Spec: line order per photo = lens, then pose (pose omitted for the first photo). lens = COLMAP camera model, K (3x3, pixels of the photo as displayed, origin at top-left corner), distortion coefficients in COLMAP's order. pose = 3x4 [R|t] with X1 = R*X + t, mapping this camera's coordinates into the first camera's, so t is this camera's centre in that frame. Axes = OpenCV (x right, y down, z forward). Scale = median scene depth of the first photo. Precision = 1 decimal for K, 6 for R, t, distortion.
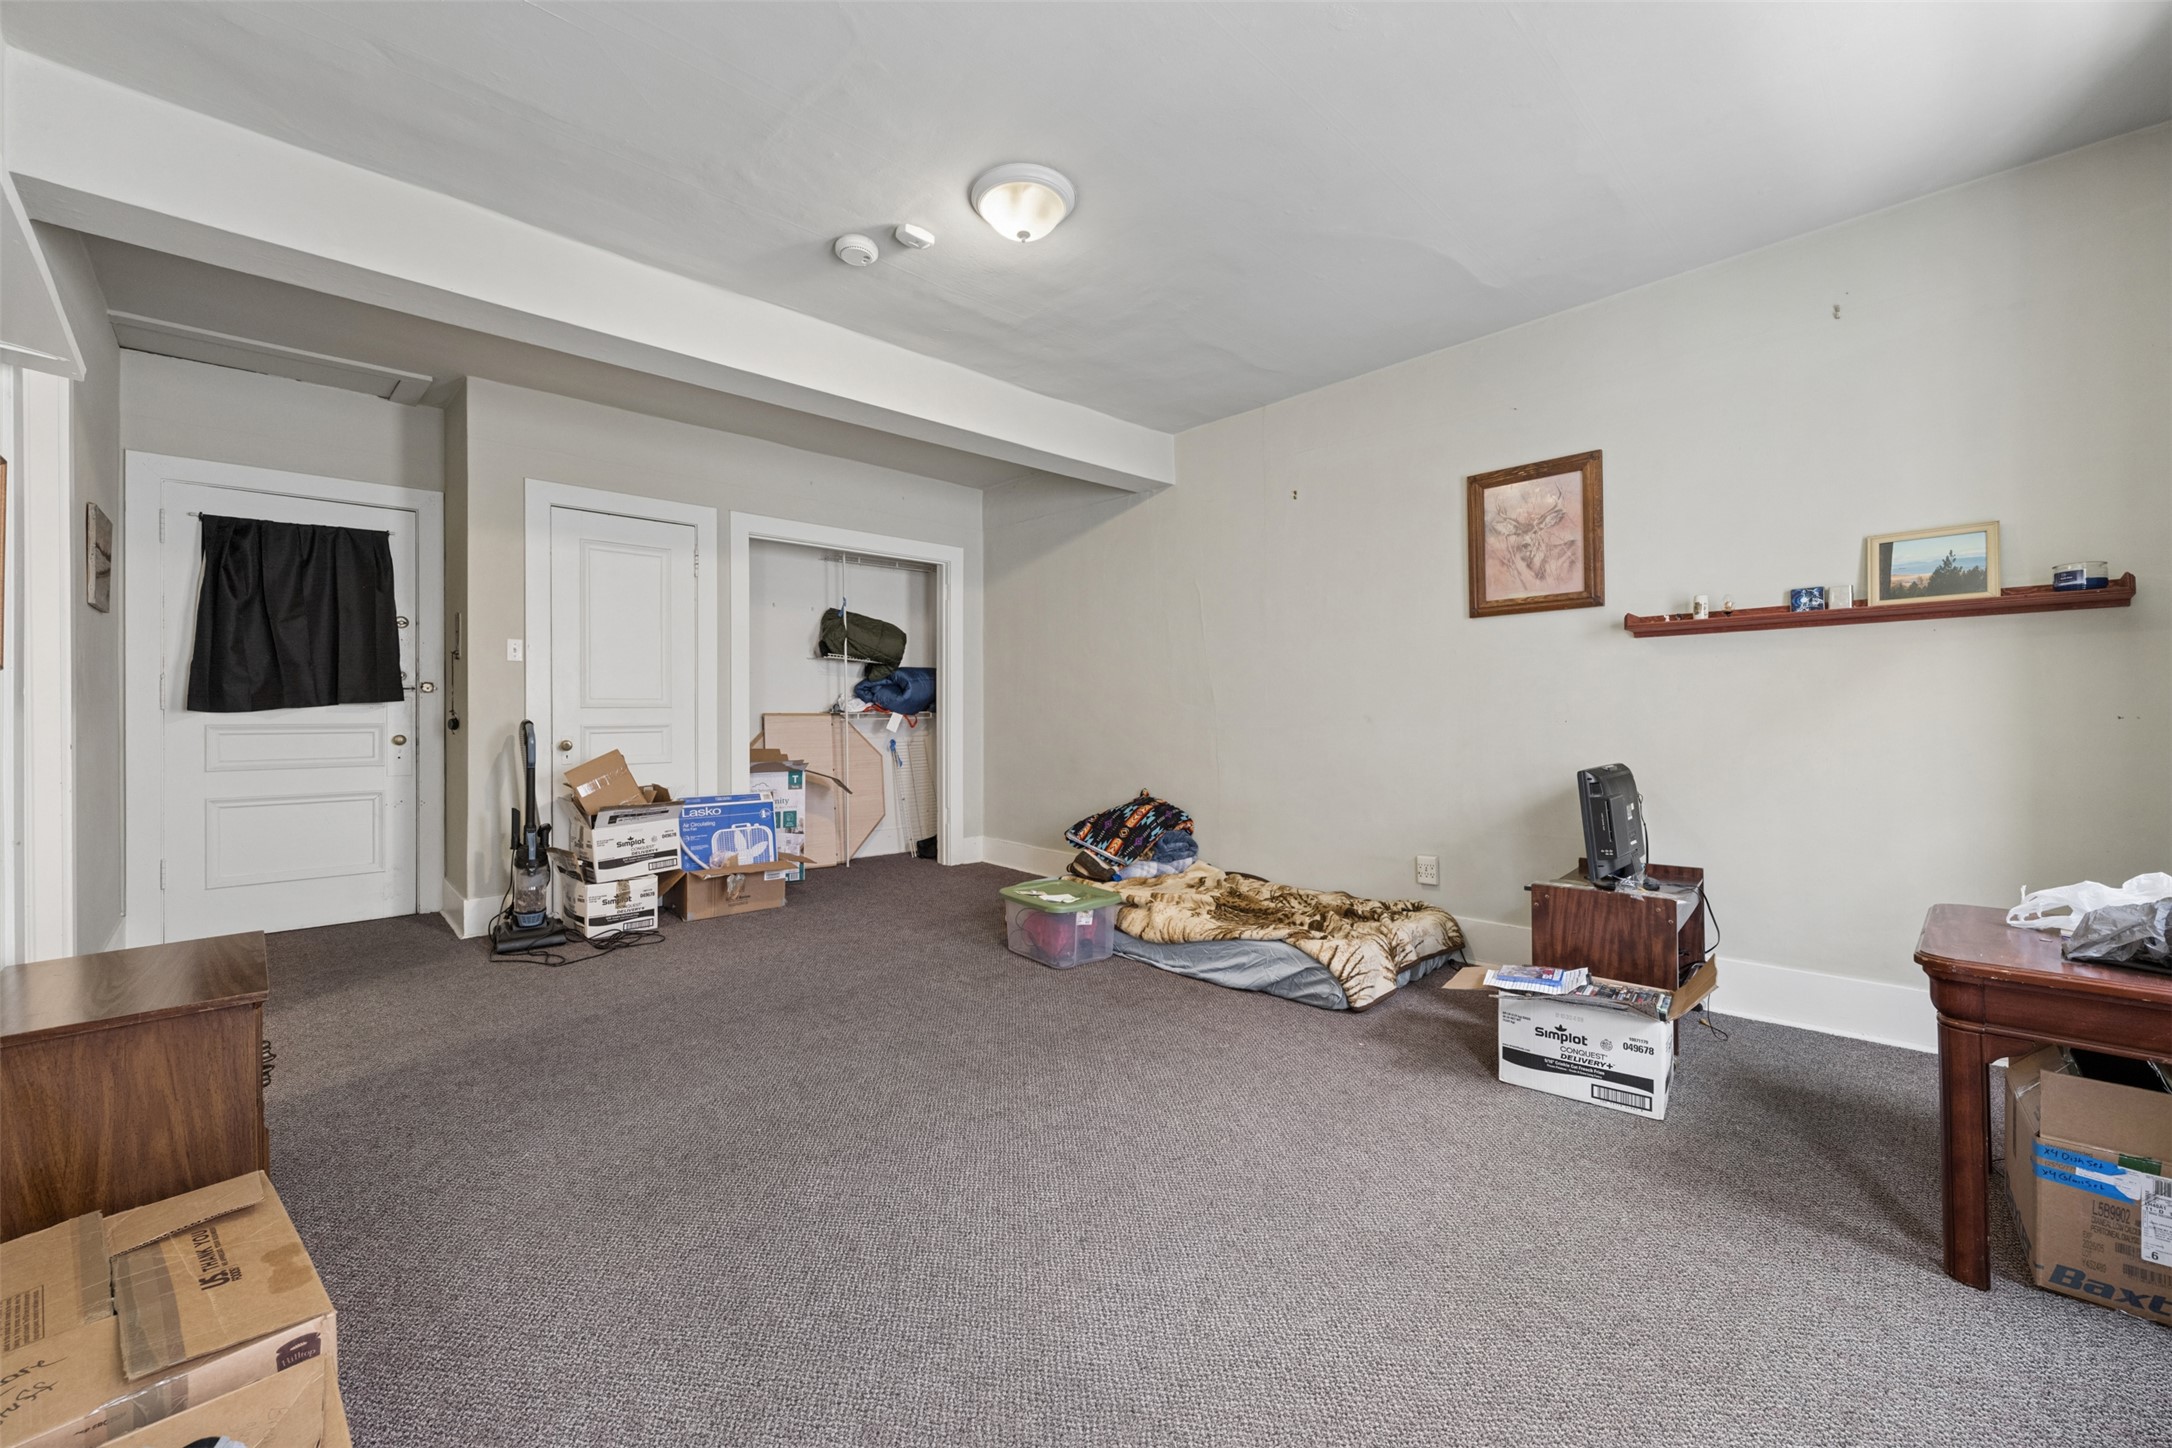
lens RADIAL K [[872.1, 0, 1082.8], [0, 872.1, 714.7], [0, 0, 1]] dist [-0.003951, 0.000744]
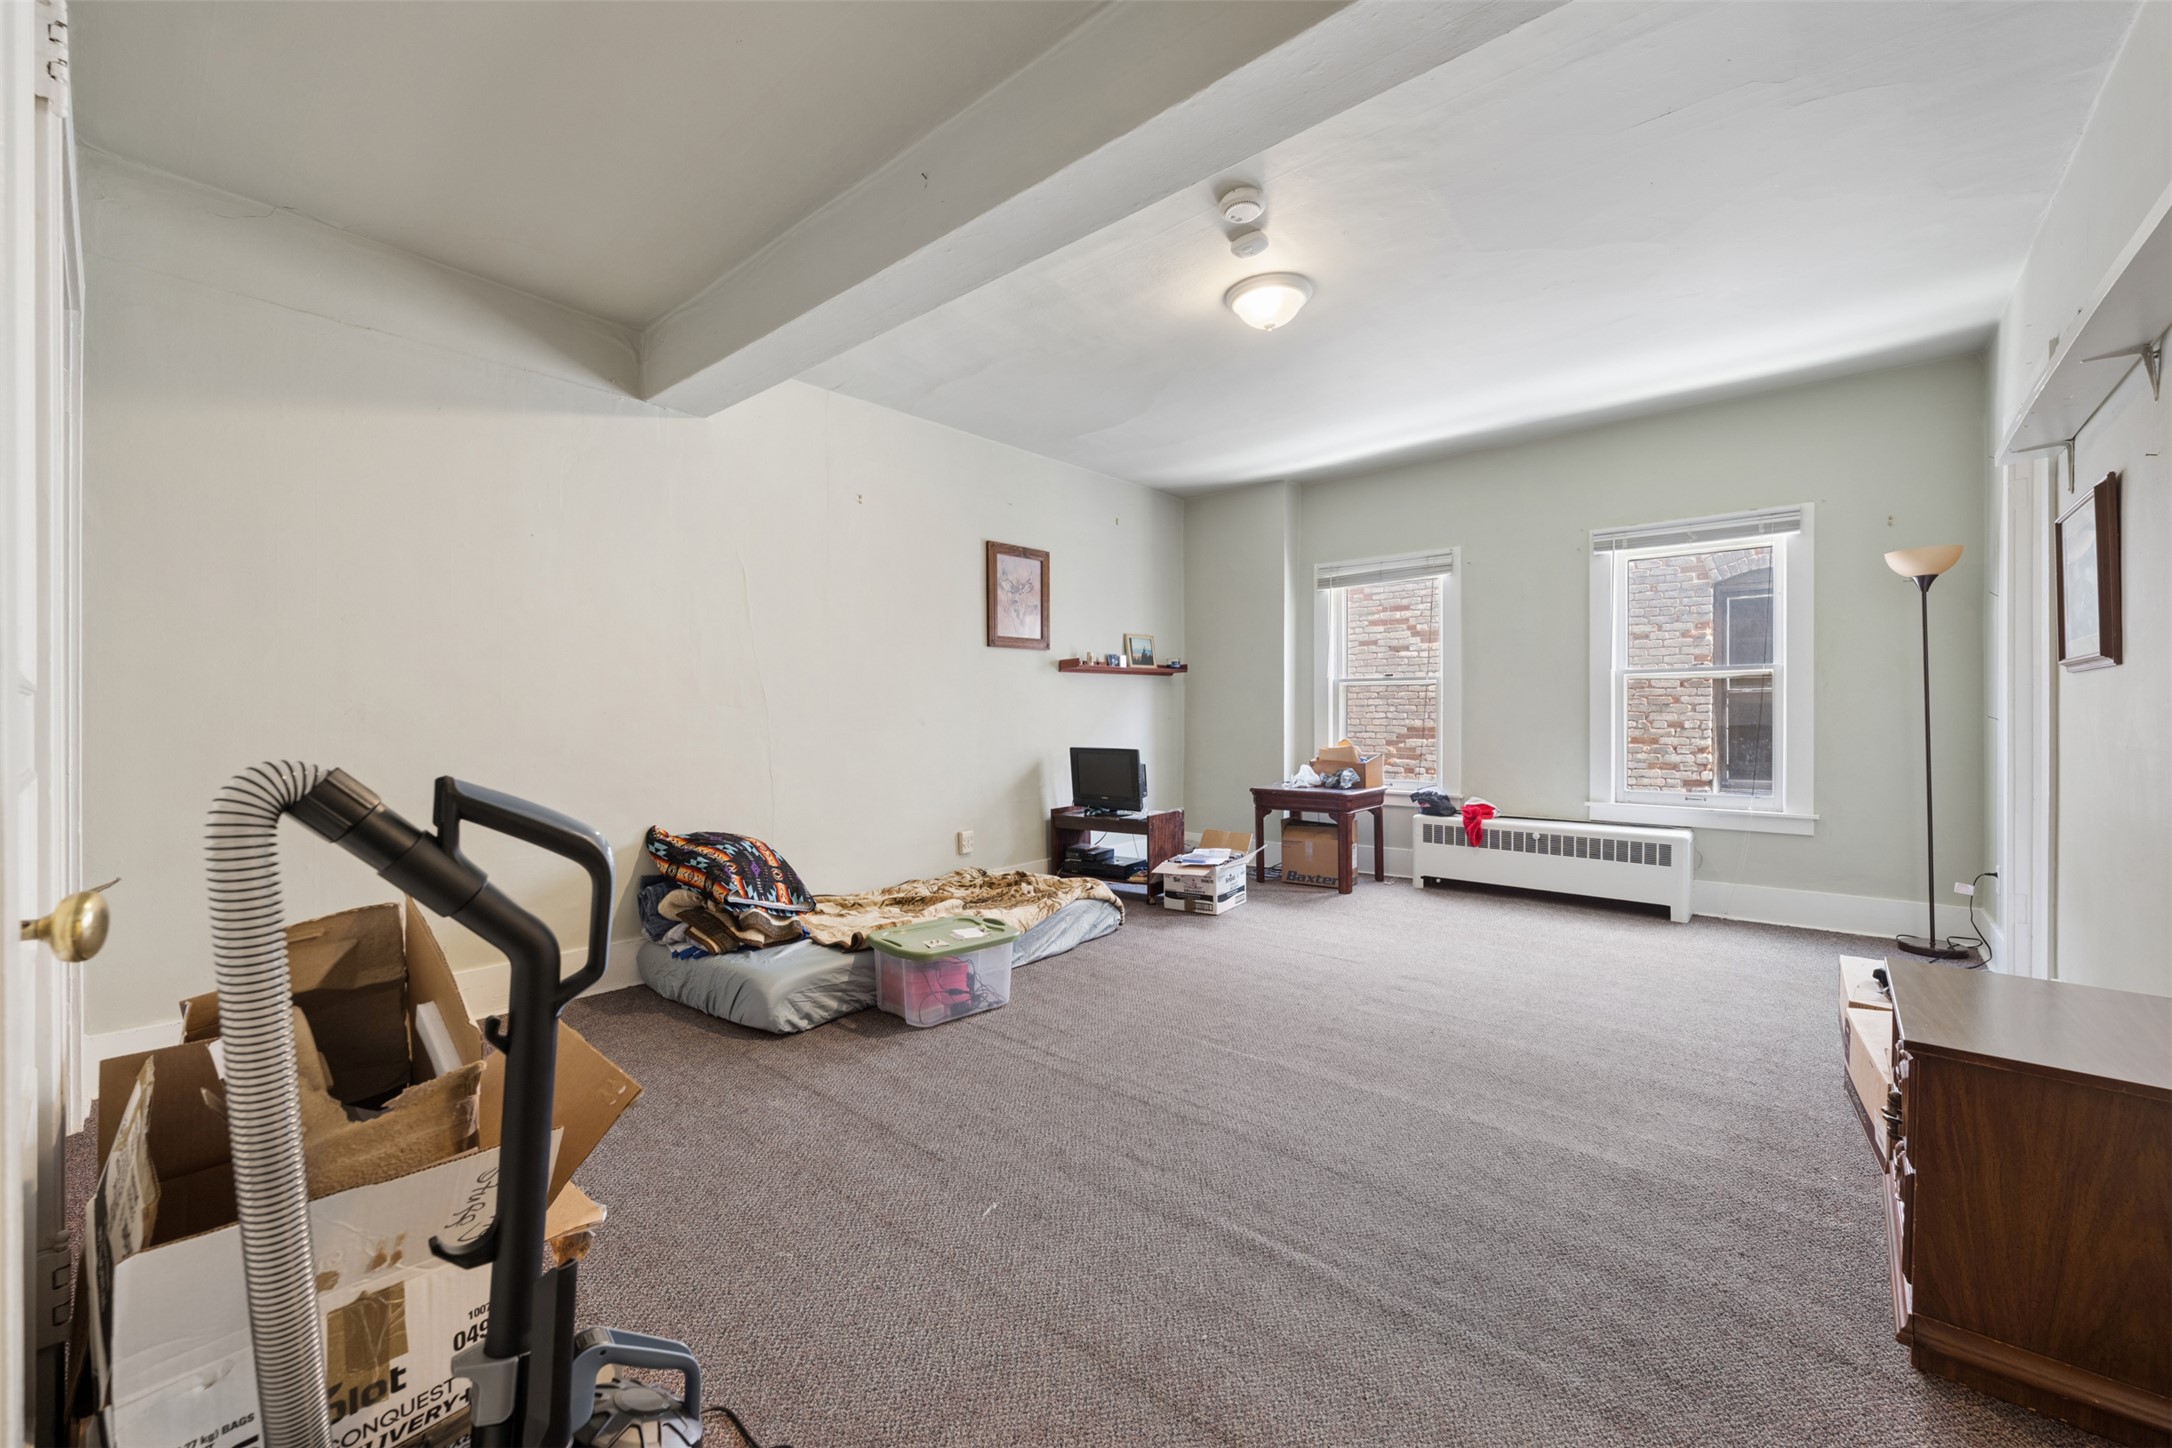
lens RADIAL K [[872.1, 0, 1075.8], [0, 872.1, 716.9], [0, 0, 1]] dist [-0.003951, 0.000744]
pose [[-0.088921, 0.002617, 0.996035, -1.005643], [0.008122, 0.999965, -0.001902, 0.001429], [-0.996006, 0.007921, -0.088939, 1.099969]]
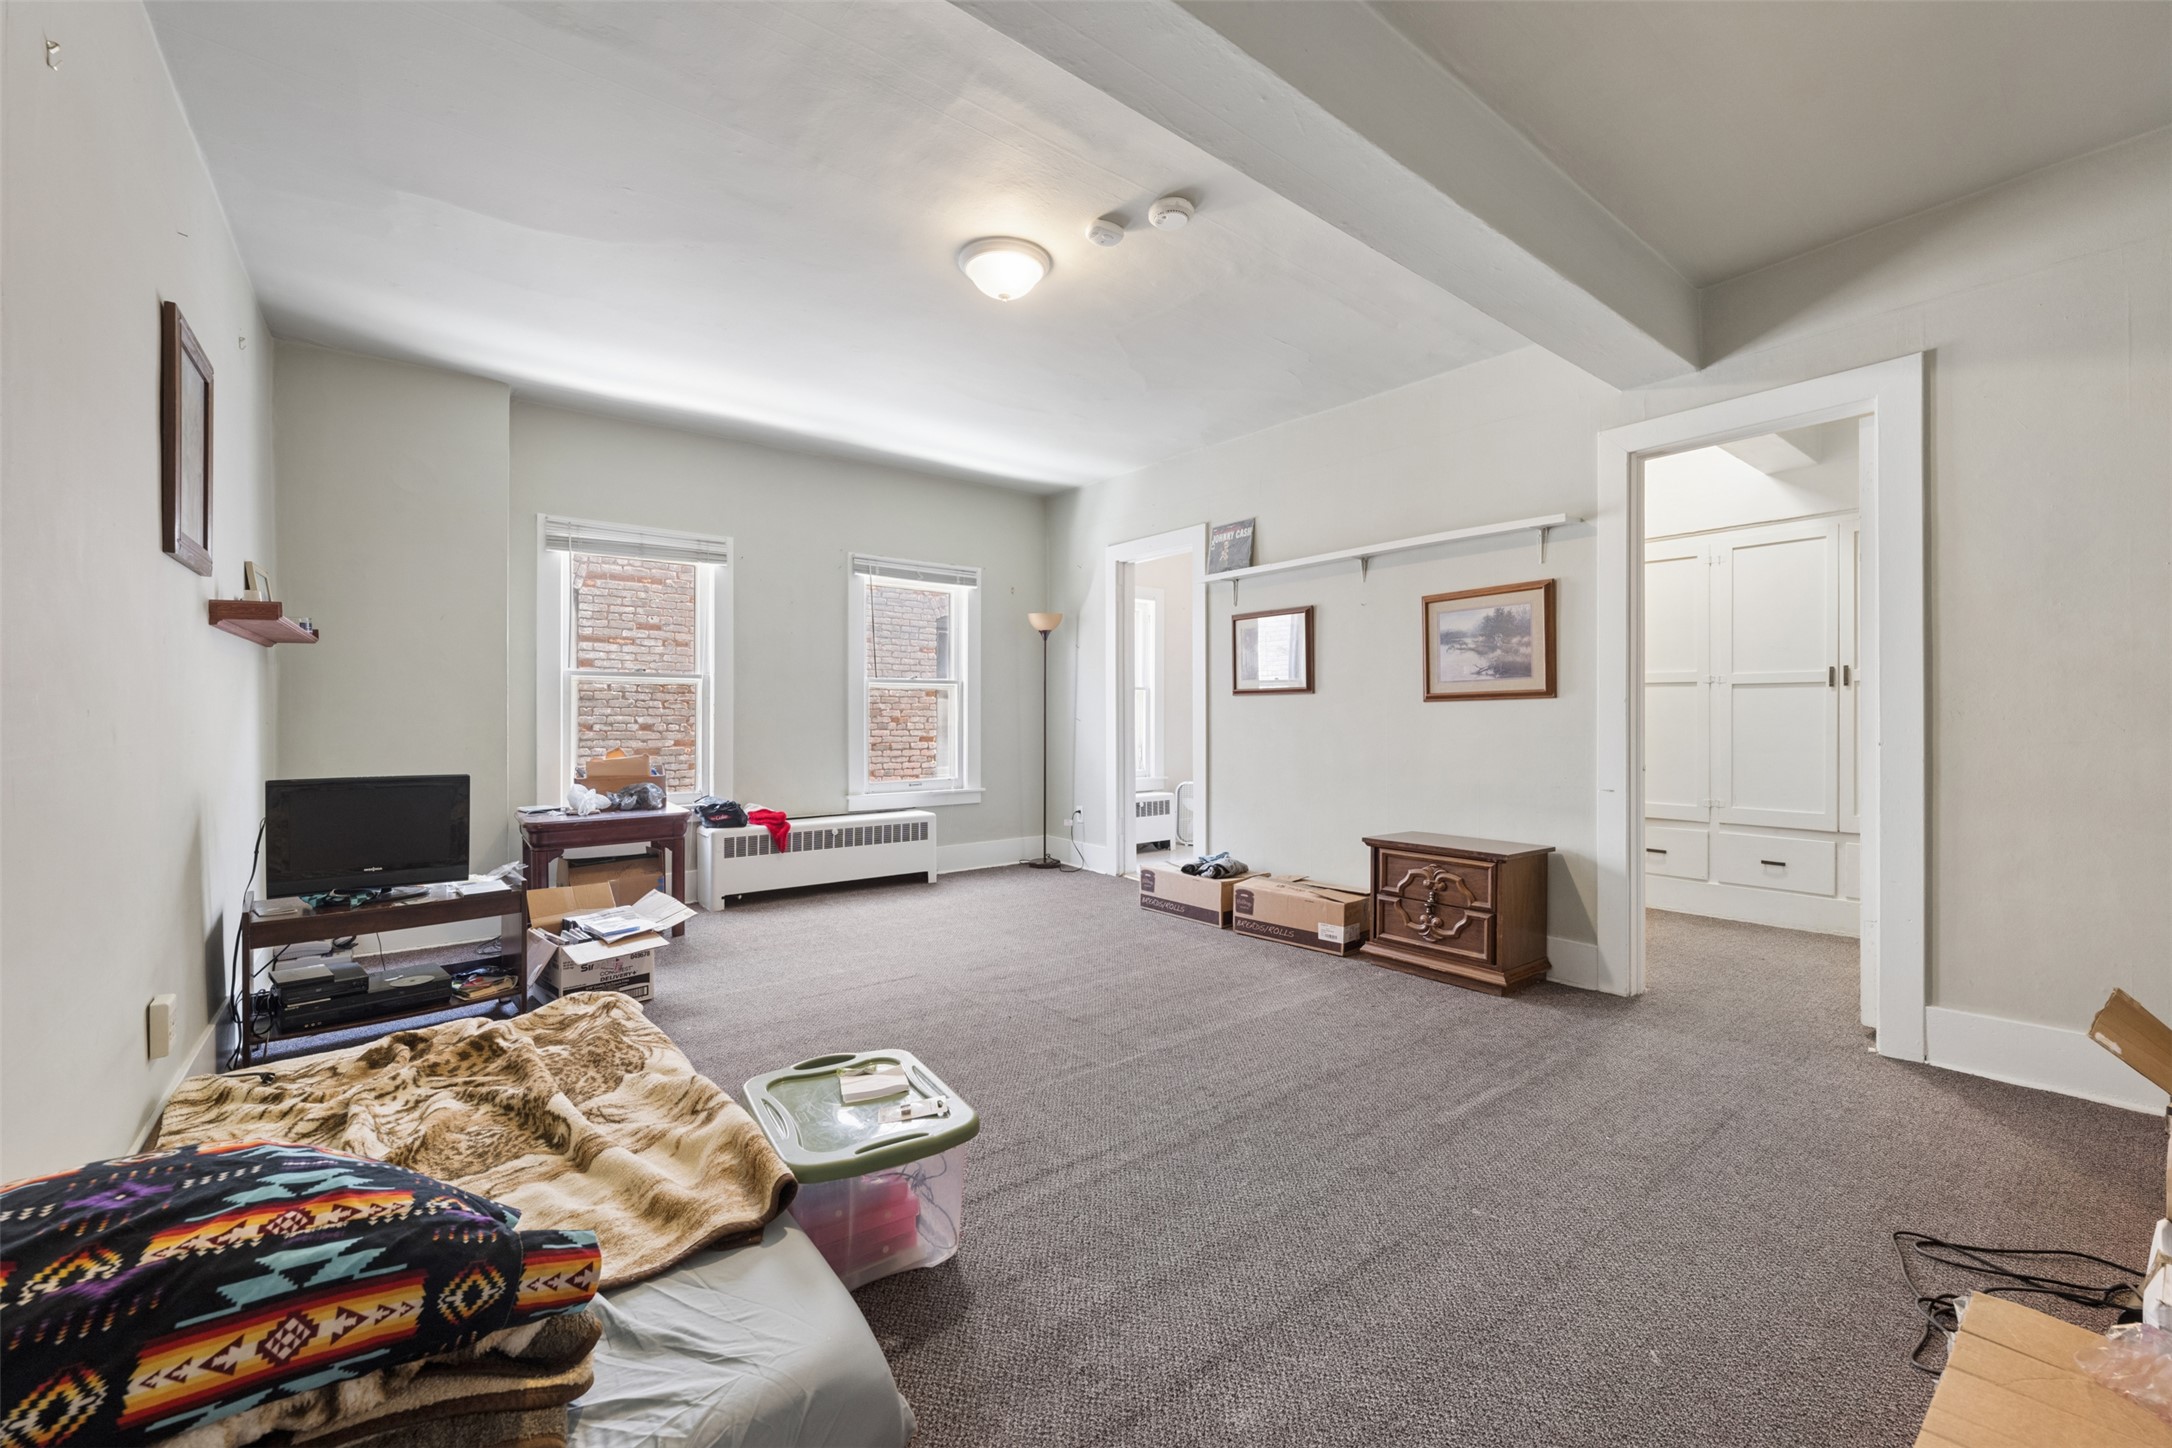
lens RADIAL K [[872.1, 0, 1087.2], [0, 872.1, 722.7], [0, 0, 1]] dist [-0.003951, 0.000744]
pose [[-0.996444, 0.005269, 0.084094, -0.206059], [0.006169, 0.999926, 0.010444, -0.002594], [-0.084033, 0.010925, -0.996403, 1.698493]]
